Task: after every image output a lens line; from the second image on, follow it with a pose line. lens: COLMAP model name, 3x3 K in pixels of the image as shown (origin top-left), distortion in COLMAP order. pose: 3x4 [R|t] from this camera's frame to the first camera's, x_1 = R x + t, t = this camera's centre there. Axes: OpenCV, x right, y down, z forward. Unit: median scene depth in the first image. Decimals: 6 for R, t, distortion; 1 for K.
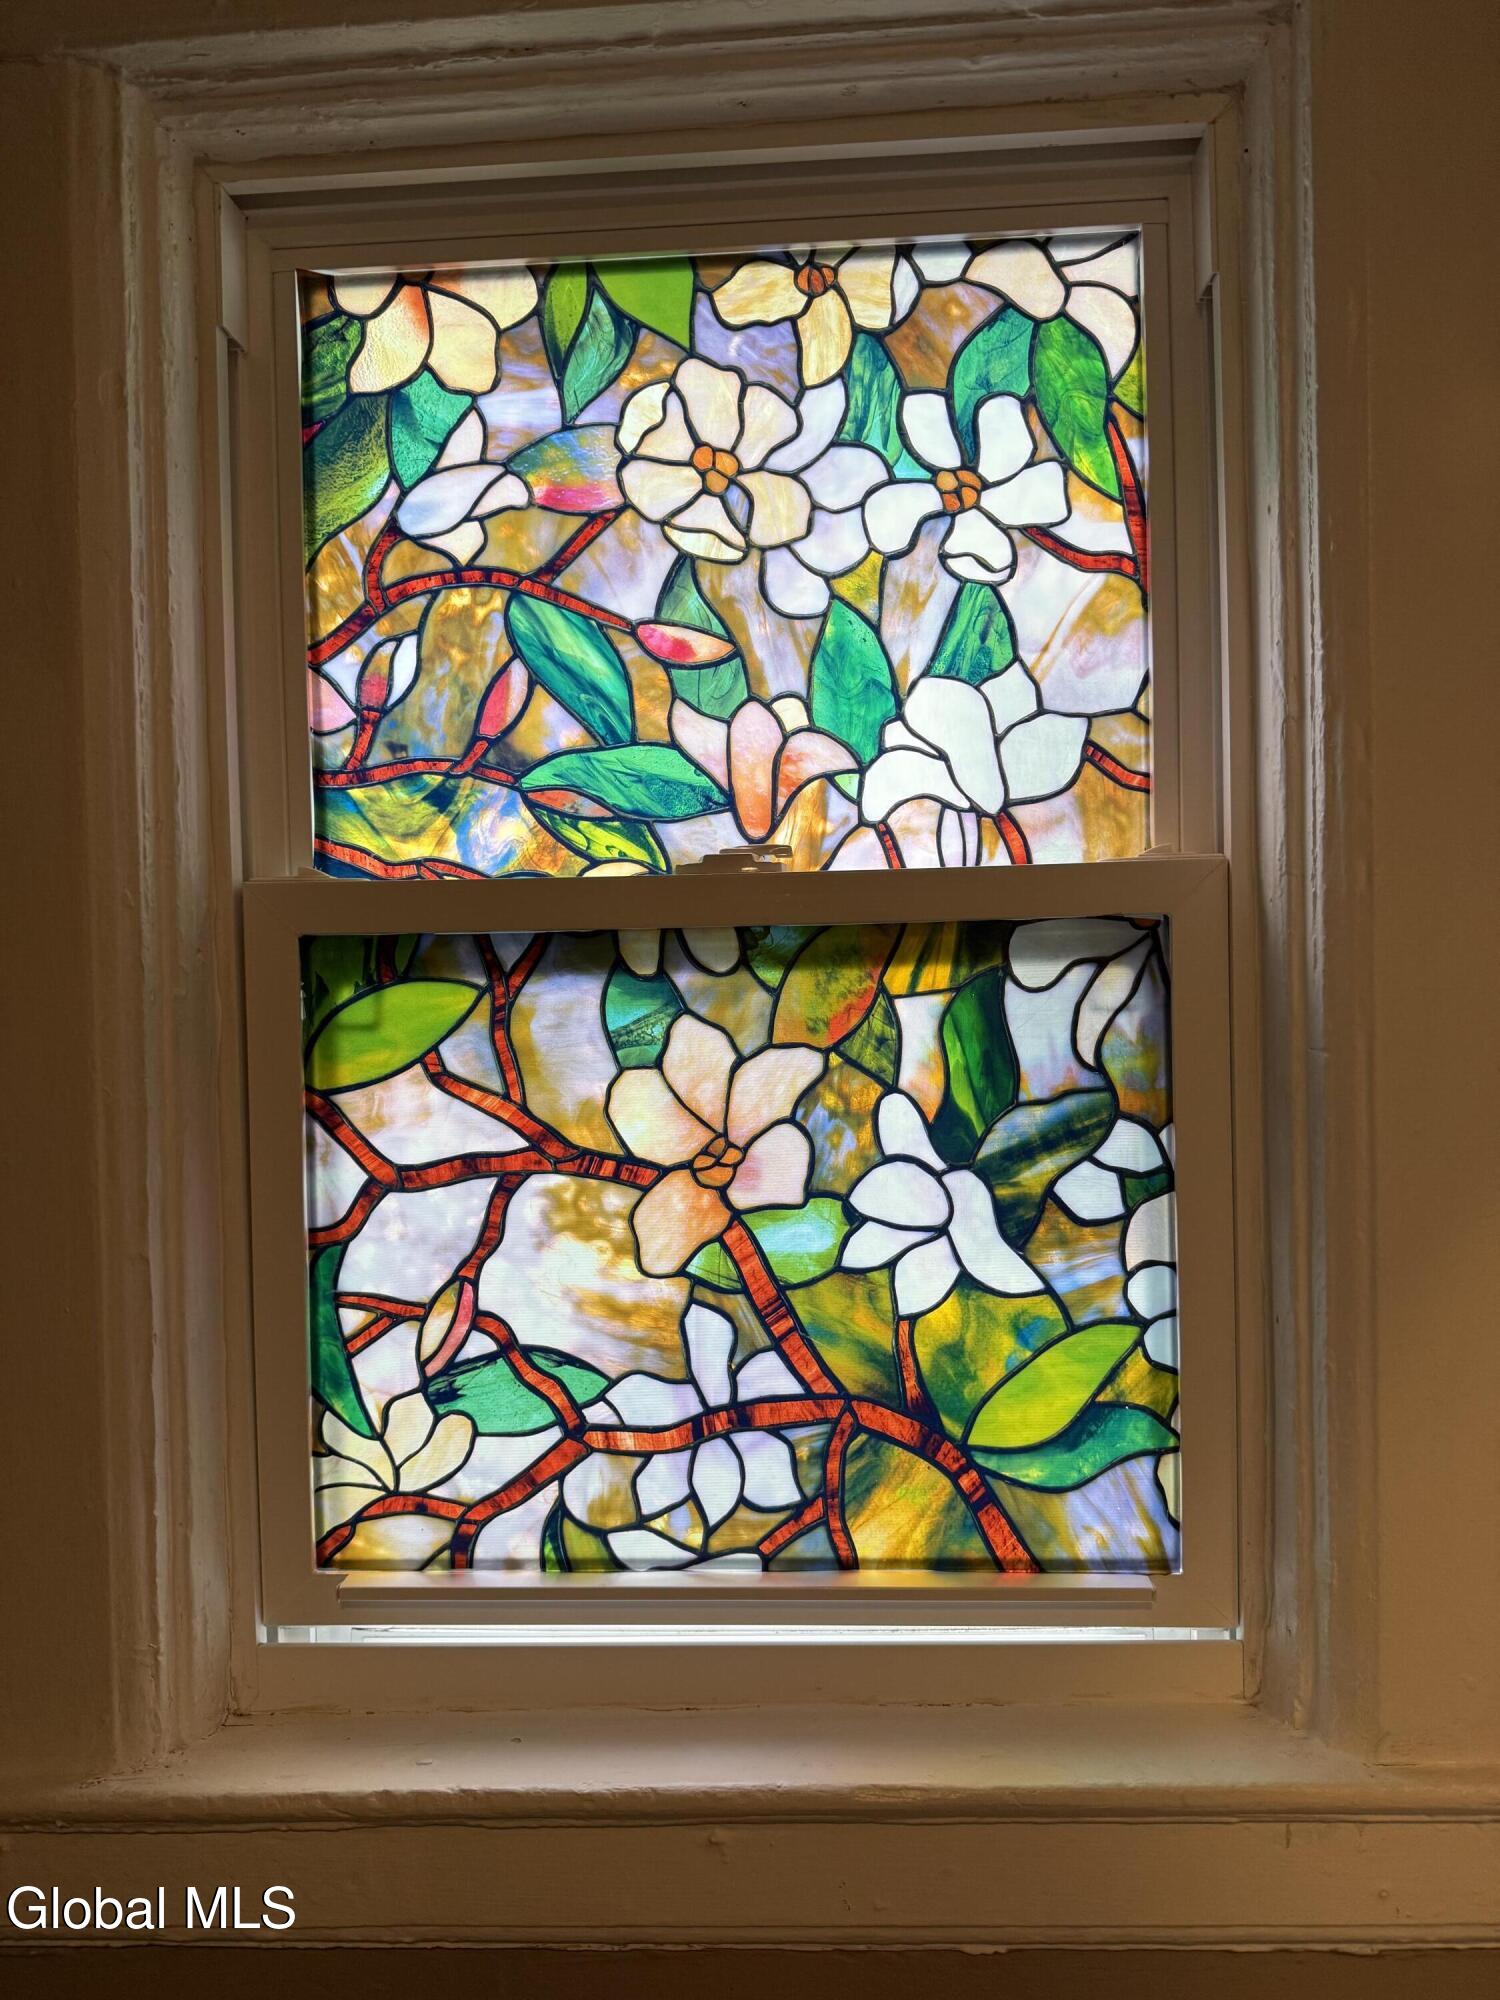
lens RADIAL K [[1405.3, 0, 751.8], [0, 1405.3, 985.0], [0, 0, 1]] dist [0.057510, -0.073076]
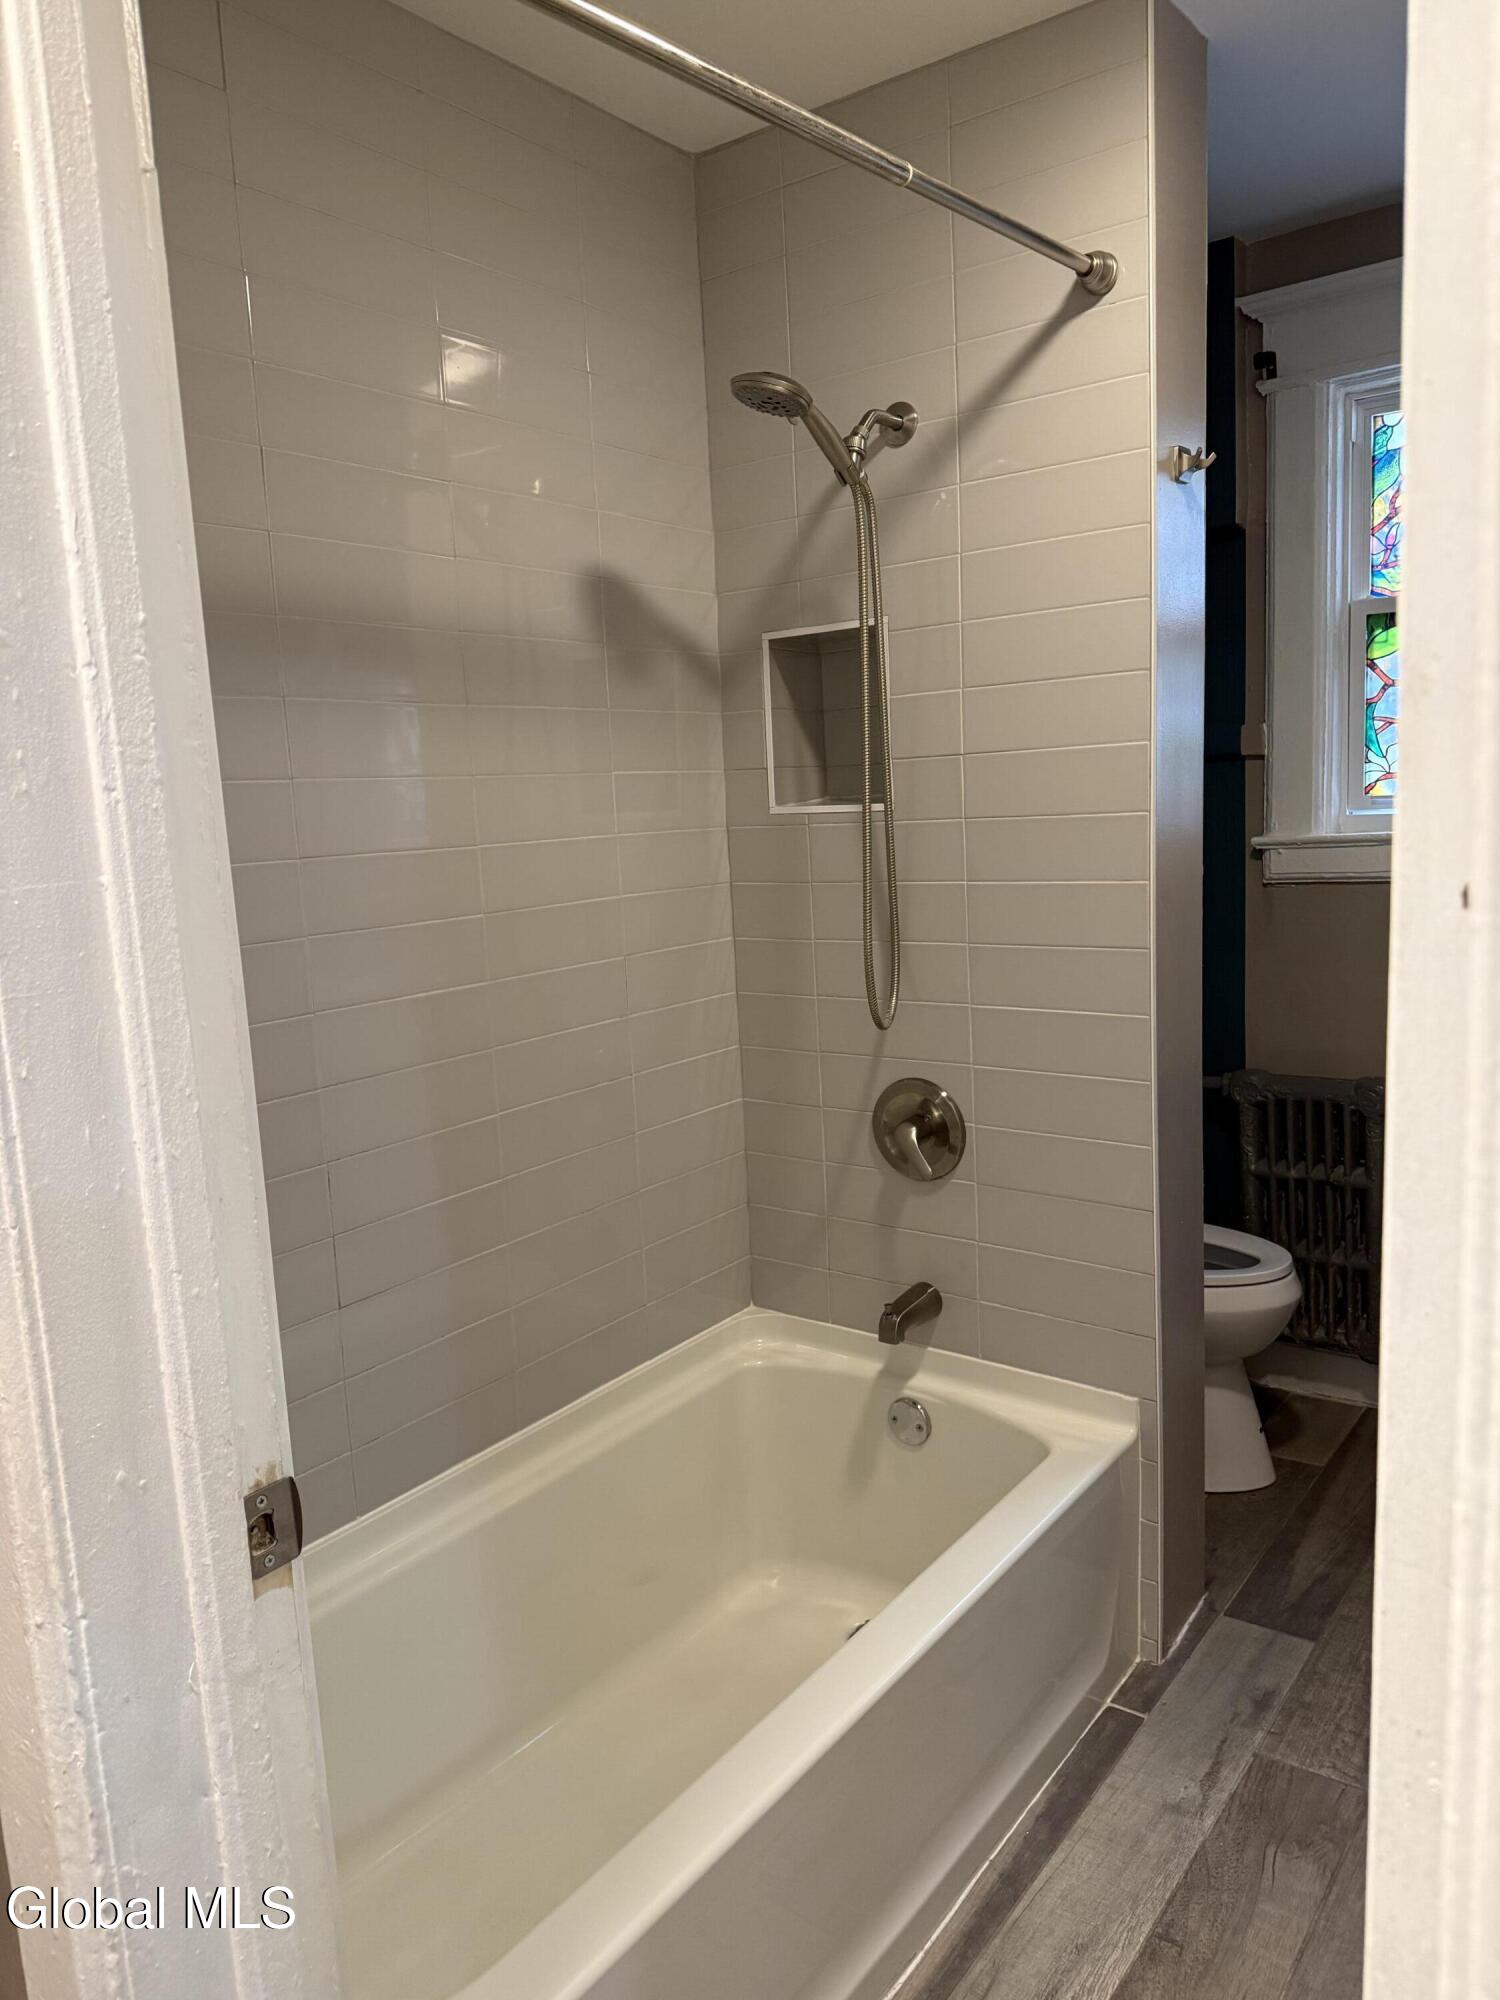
lens RADIAL K [[1405.3, 0, 757.6], [0, 1405.3, 1020.7], [0, 0, 1]] dist [0.057510, -0.073076]
pose [[0.832754, 0.073841, -0.548696, 0.443759], [0.053279, 0.975778, 0.212177, 0.121287], [0.551073, -0.205925, 0.808649, -2.961537]]
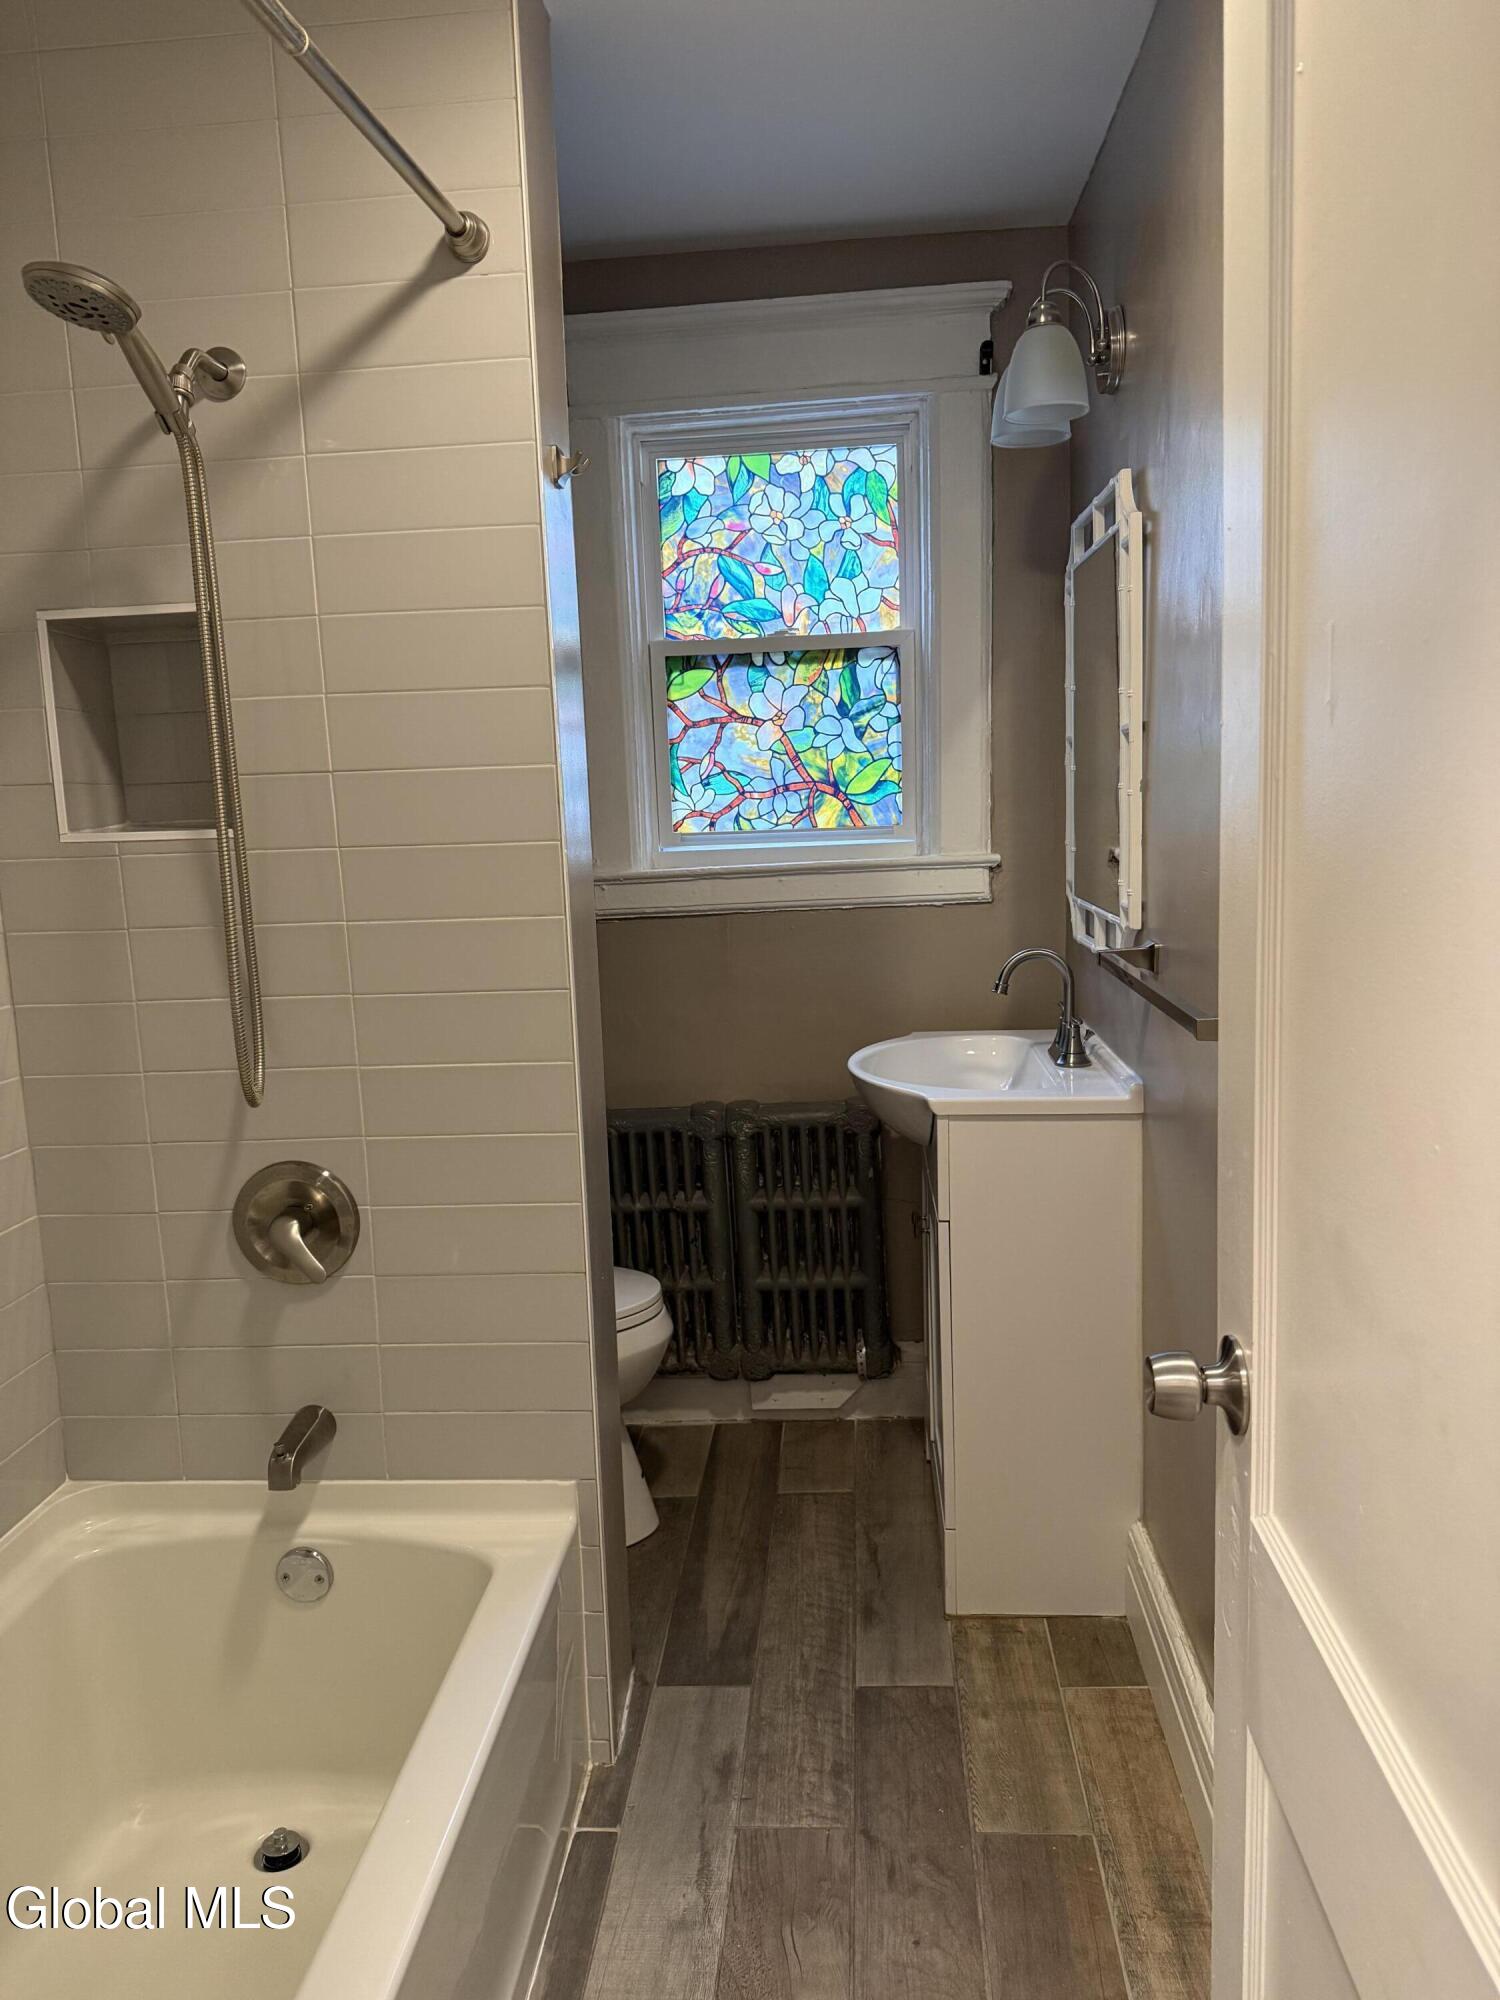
lens RADIAL K [[1405.3, 0, 733.4], [0, 1405.3, 1030.1], [0, 0, 1]] dist [0.057510, -0.073076]
pose [[0.999593, -0.012063, -0.025864, -0.058441], [0.017128, 0.978487, 0.205595, 0.162745], [0.022828, -0.205954, 0.978295, -2.761366]]
